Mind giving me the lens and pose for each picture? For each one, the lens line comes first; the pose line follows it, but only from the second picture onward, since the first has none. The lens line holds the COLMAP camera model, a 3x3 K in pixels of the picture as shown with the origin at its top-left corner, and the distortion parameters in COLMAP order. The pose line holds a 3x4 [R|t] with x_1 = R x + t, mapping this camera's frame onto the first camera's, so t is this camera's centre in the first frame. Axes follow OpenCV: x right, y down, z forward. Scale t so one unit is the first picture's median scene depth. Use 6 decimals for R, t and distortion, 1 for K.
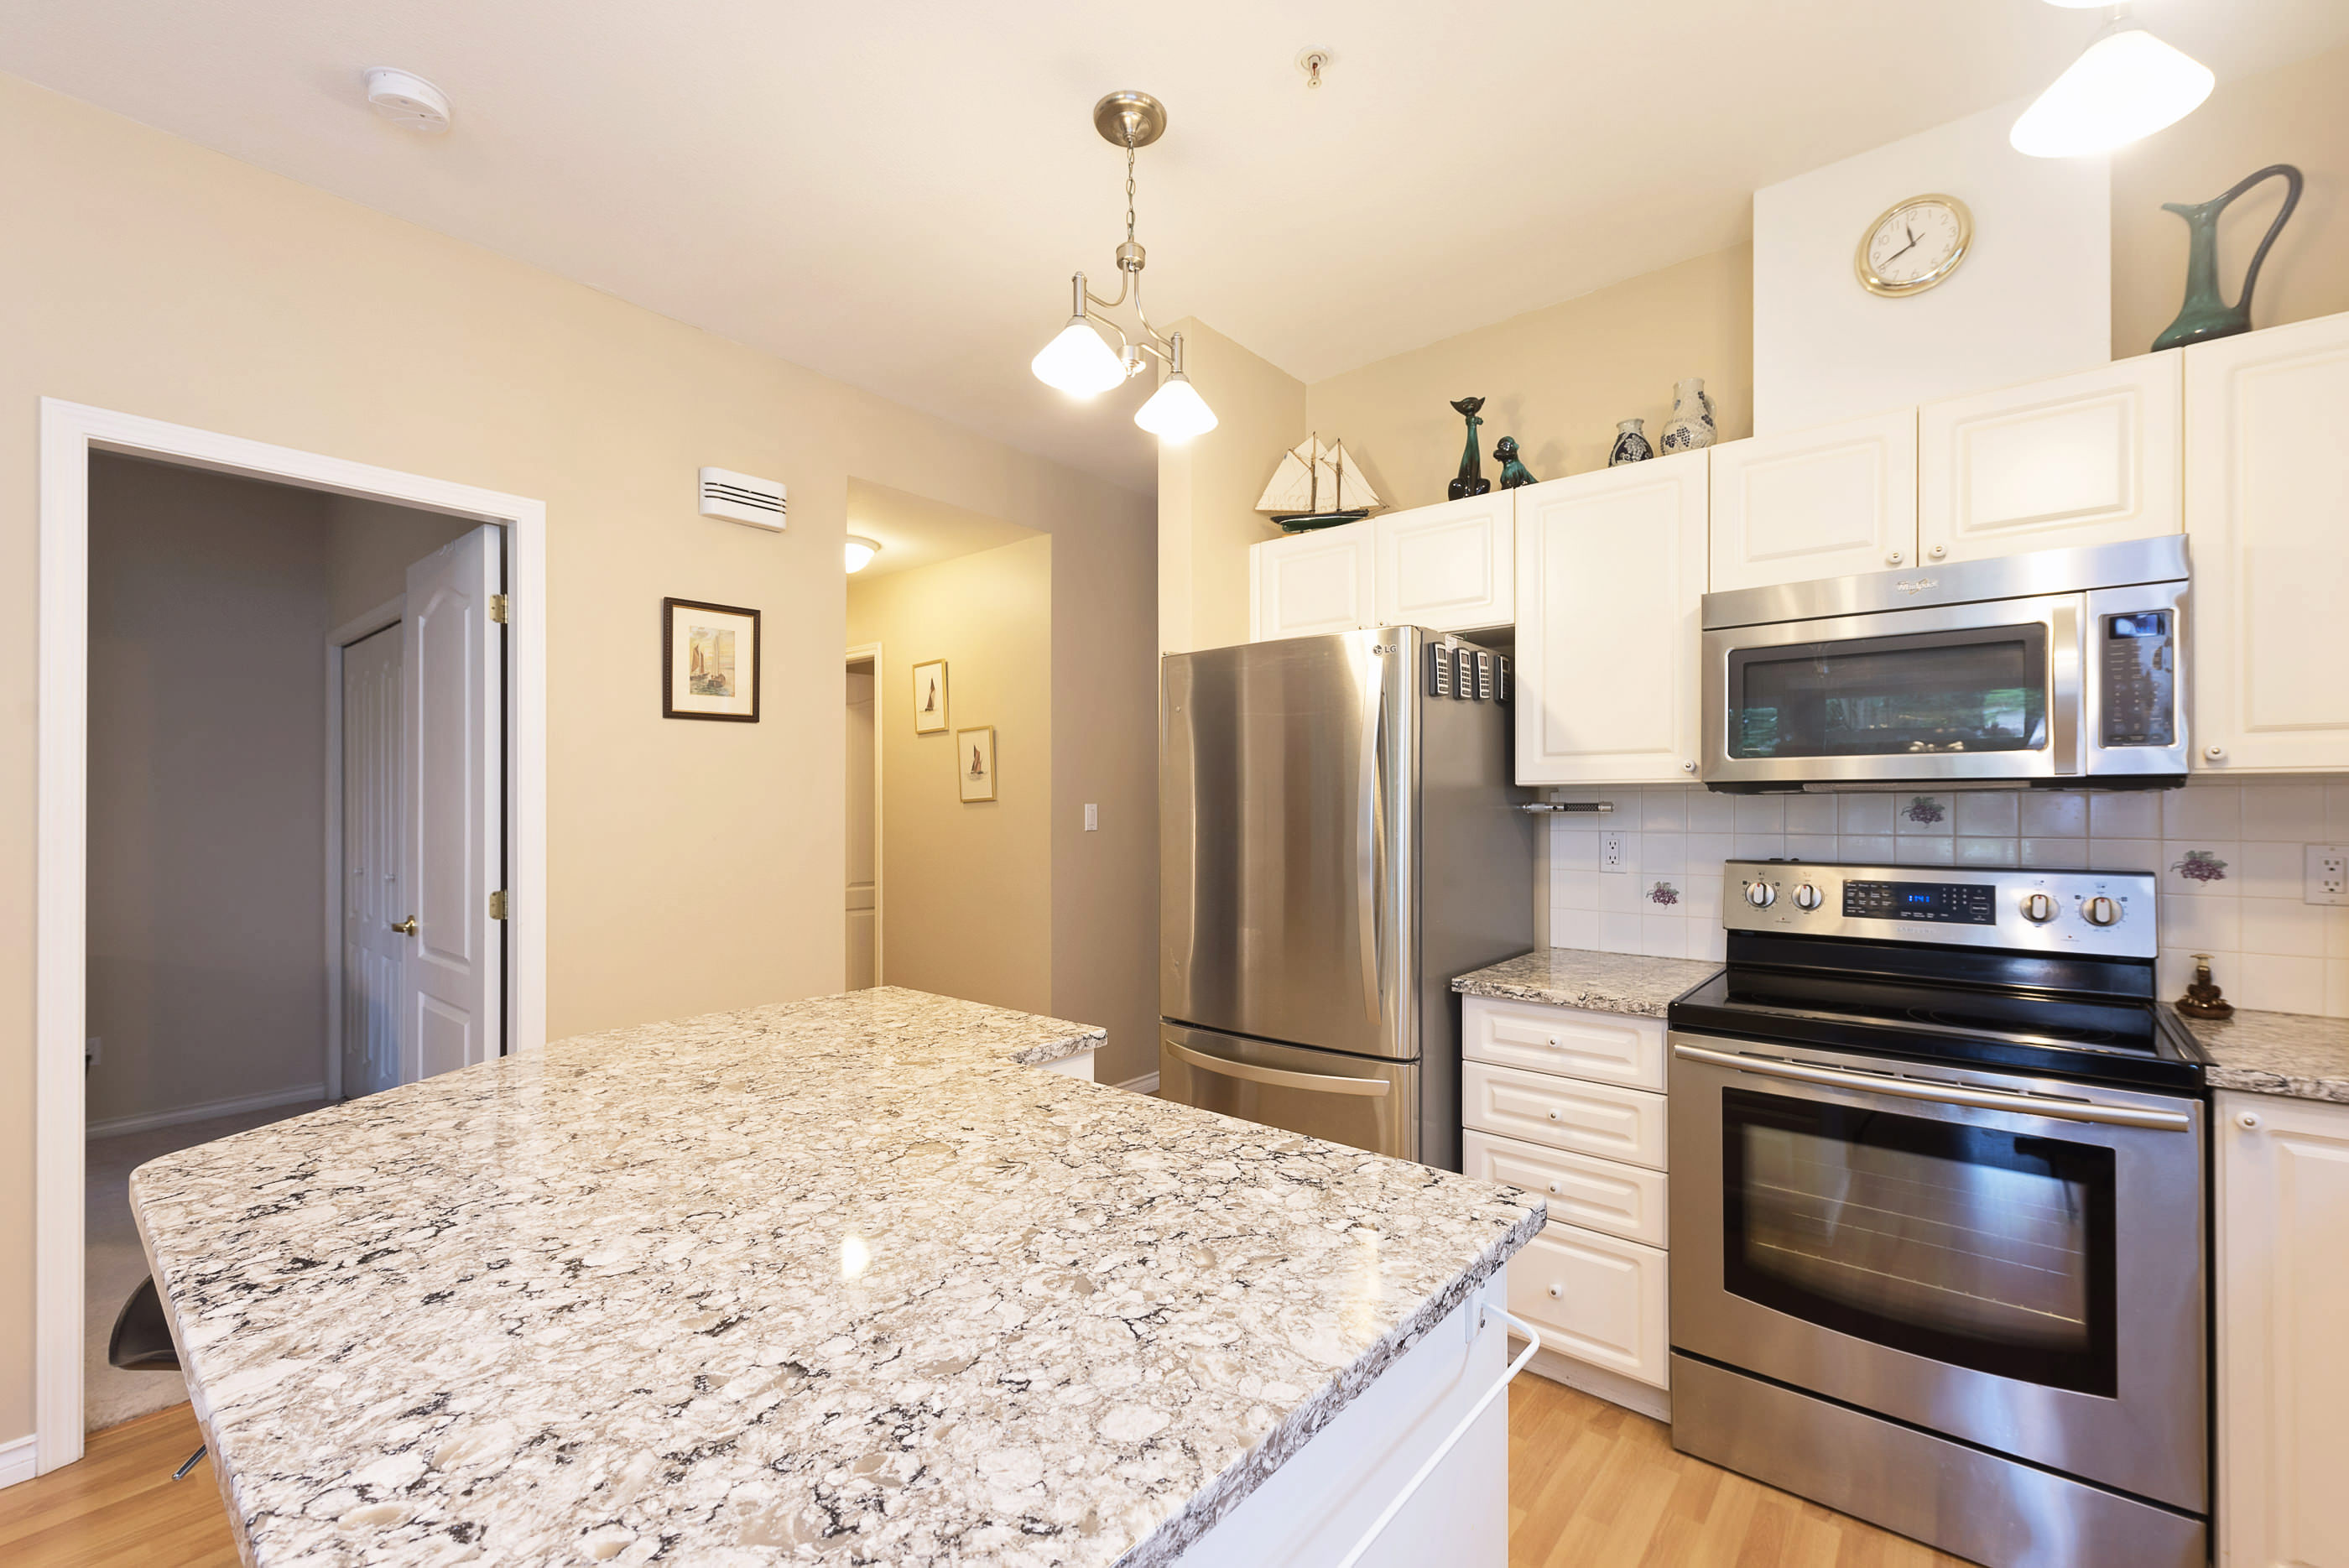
lens RADIAL K [[976.6, 0, 1174.7], [0, 976.6, 801.8], [0, 0, 1]] dist [0.003739, -0.000113]
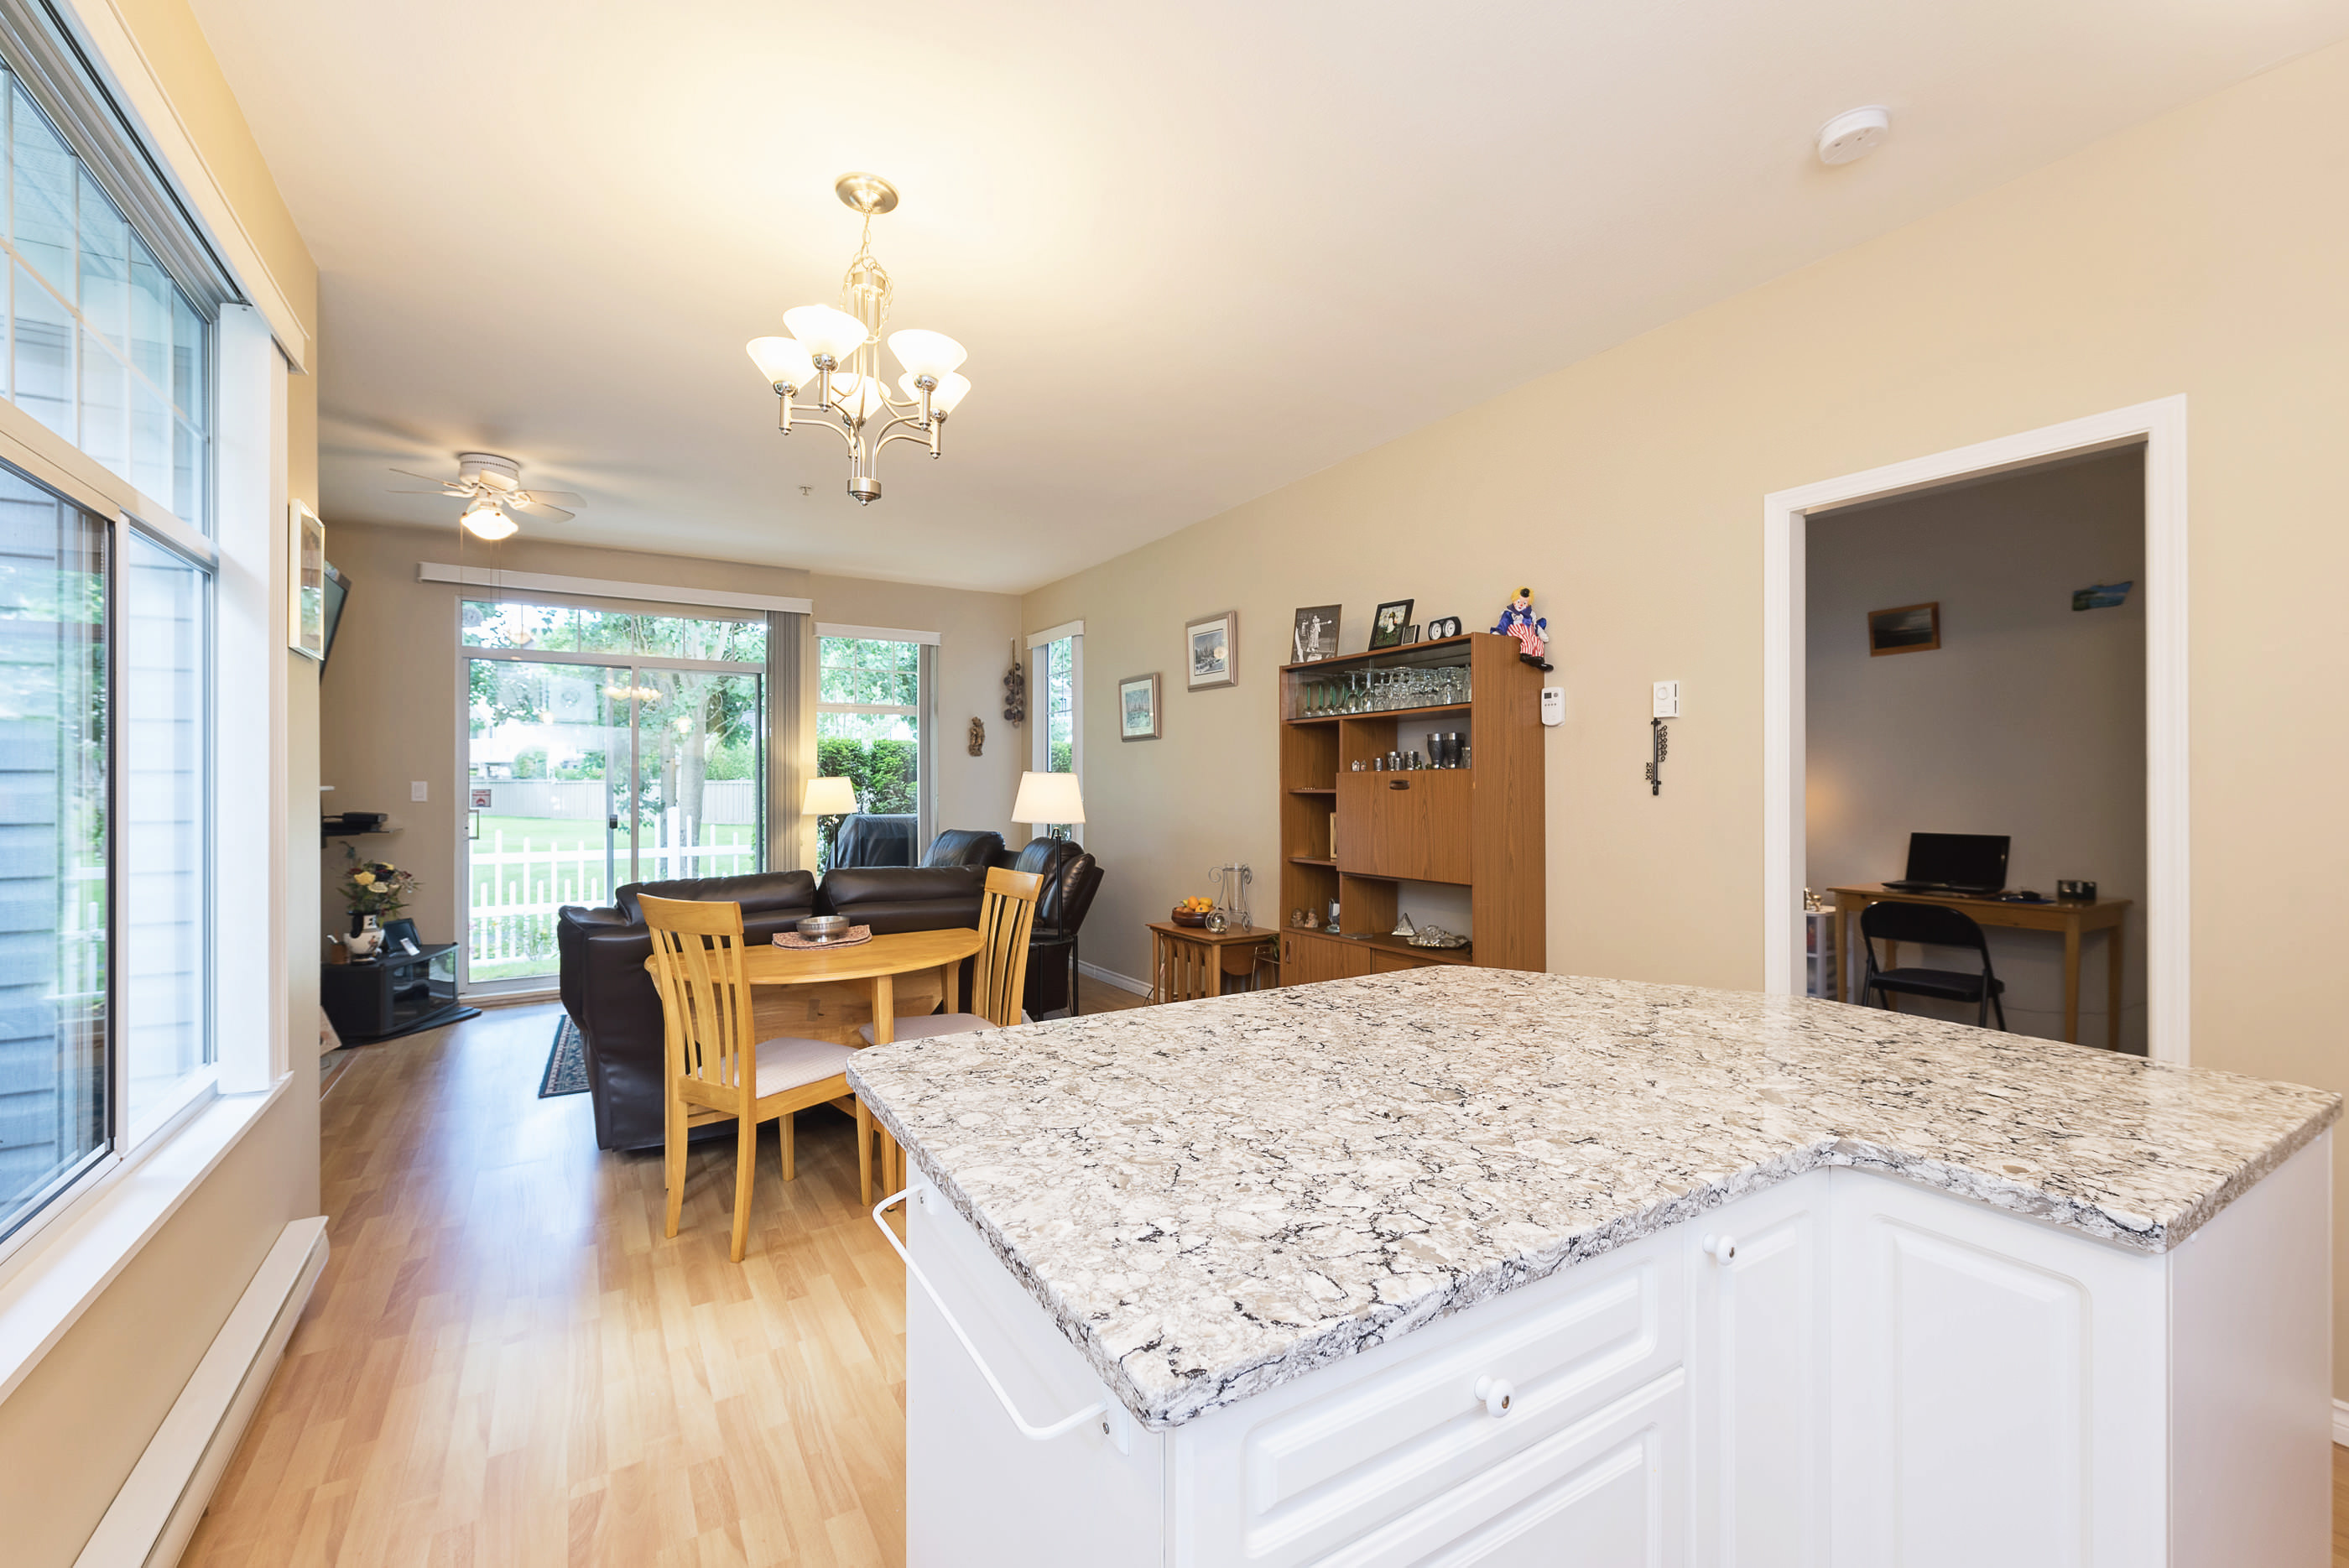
lens RADIAL K [[976.7, 0, 1193.8], [0, 976.7, 778.8], [0, 0, 1]] dist [0.003702, 0.000179]
pose [[-0.303688, 0.001681, -0.952770, 0.821662], [0.007822, 0.999969, -0.000729, 0.008110], [0.952739, -0.007674, -0.303692, 1.031134]]
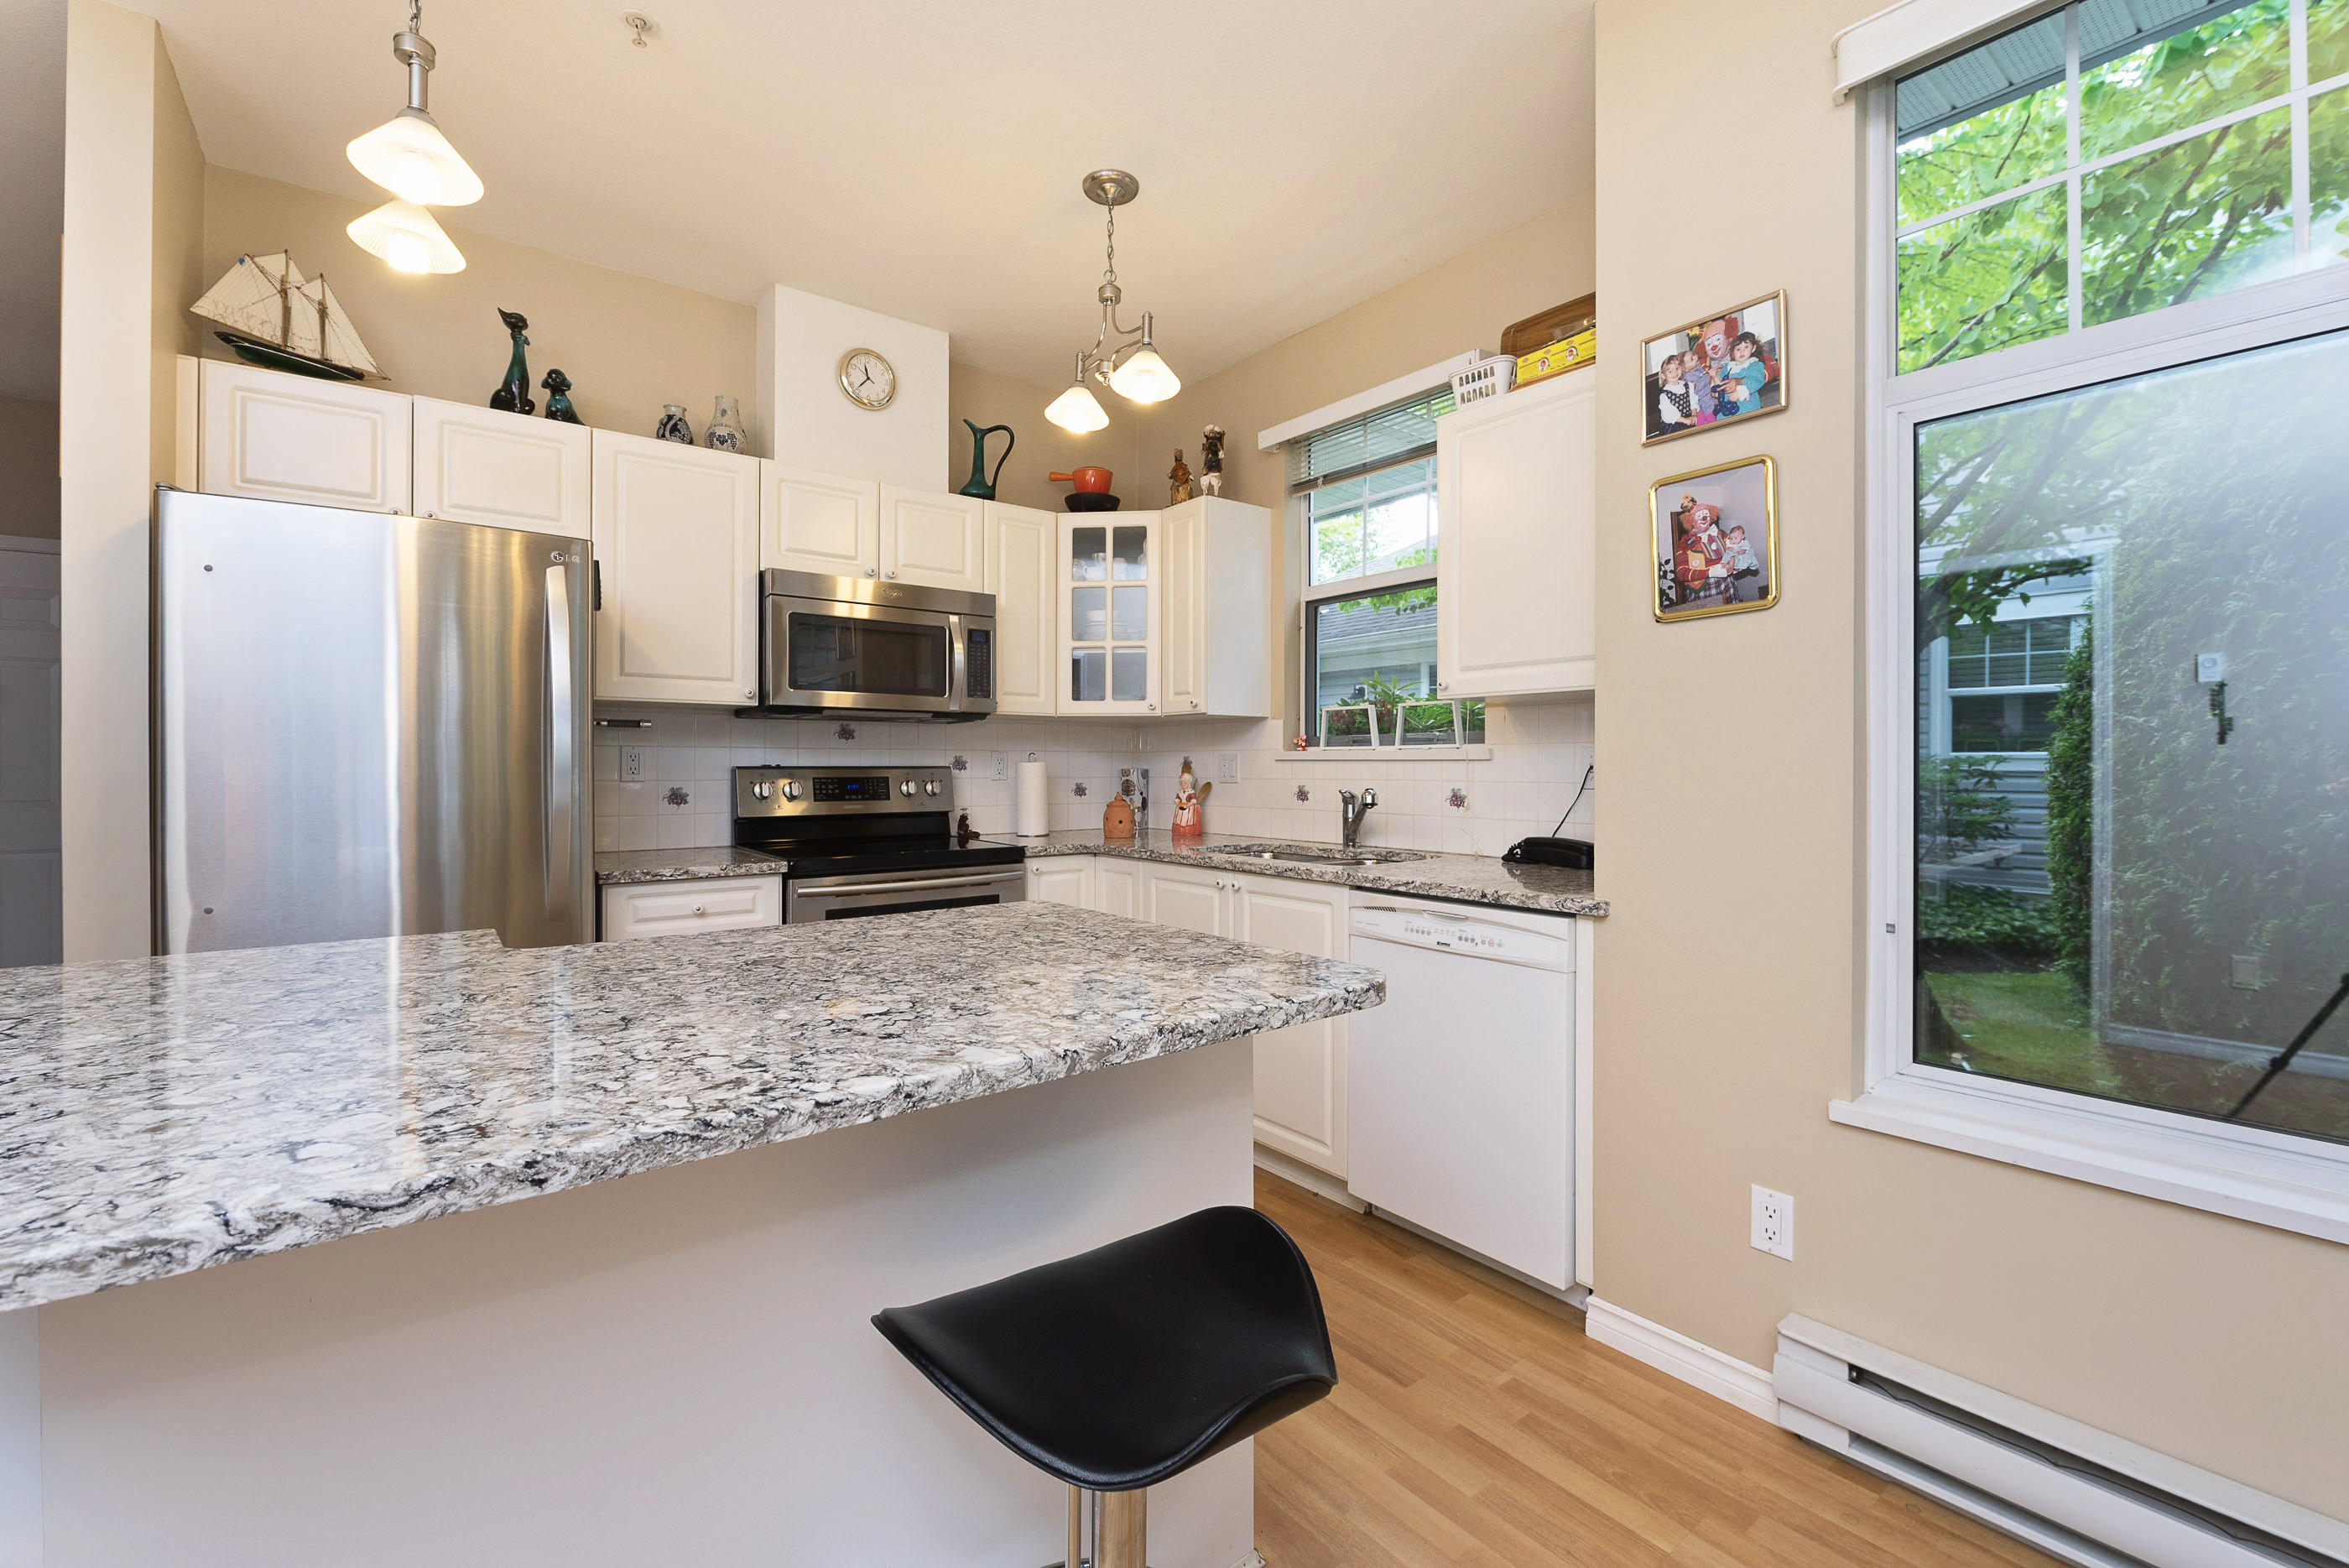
lens RADIAL K [[985.6, 0, 1179.0], [0, 985.6, 768.6], [0, 0, 1]] dist [-0.009401, -0.000151]
pose [[0.209959, 0.000629, 0.977710, -1.249480], [-0.005005, 0.999987, 0.000431, 0.119039], [-0.977697, -0.004984, 0.209959, 0.272394]]
